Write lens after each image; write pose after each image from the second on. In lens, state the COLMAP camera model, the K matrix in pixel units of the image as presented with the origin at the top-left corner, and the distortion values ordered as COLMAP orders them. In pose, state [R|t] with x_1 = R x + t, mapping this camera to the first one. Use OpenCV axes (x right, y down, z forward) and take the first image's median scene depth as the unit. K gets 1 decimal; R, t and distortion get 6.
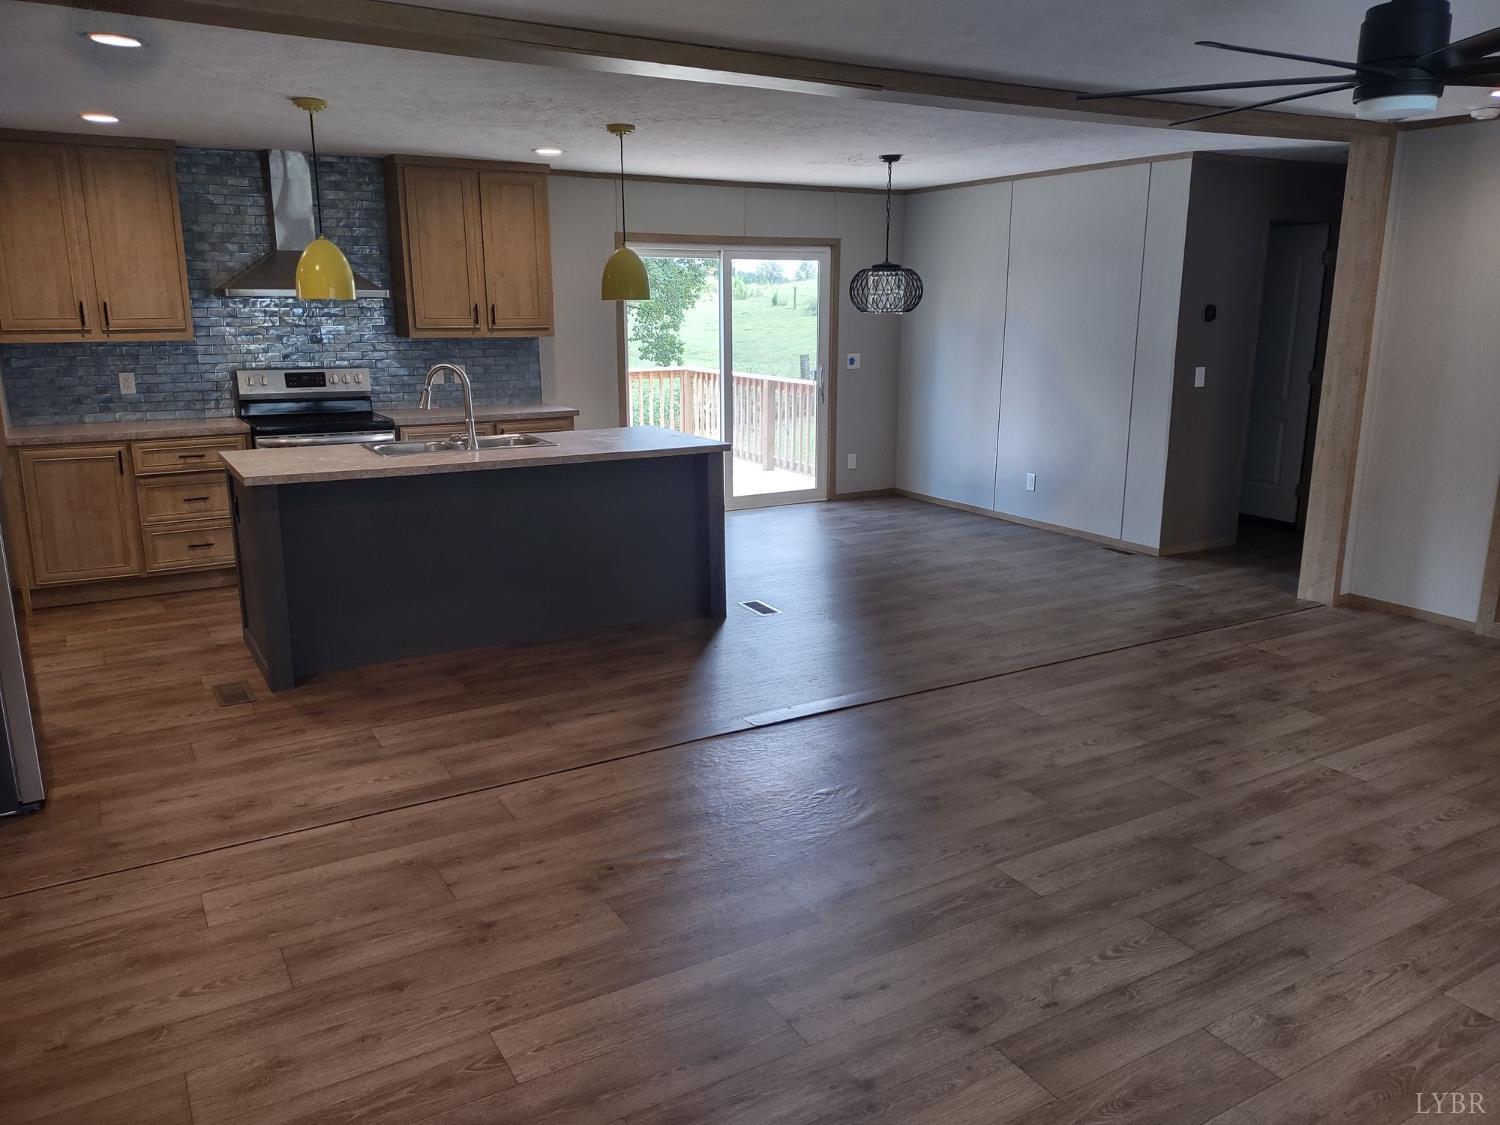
lens RADIAL K [[1124.8, 0, 753.9], [0, 1124.8, 557.6], [0, 0, 1]] dist [0.014130, 0.007806]
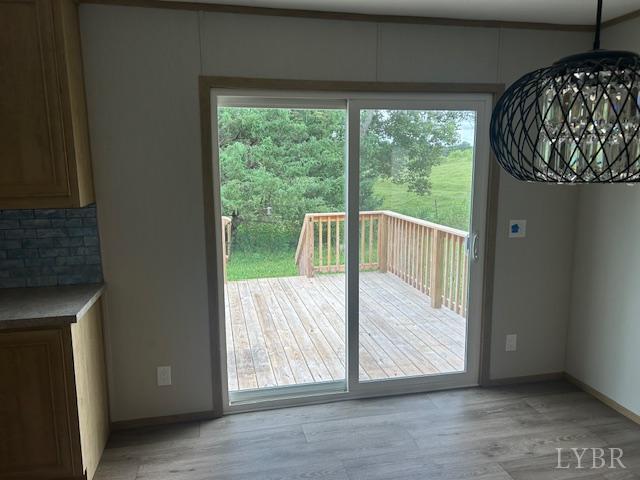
lens RADIAL K [[482.0, 0, 319.3], [0, 482.0, 240.6], [0, 0, 1]] dist [0.037745, -0.016383]
pose [[0.948193, 0.043886, -0.314650, 0.062485], [-0.063662, 0.996571, -0.052847, -0.136938], [0.311252, 0.070140, 0.947736, 0.610763]]
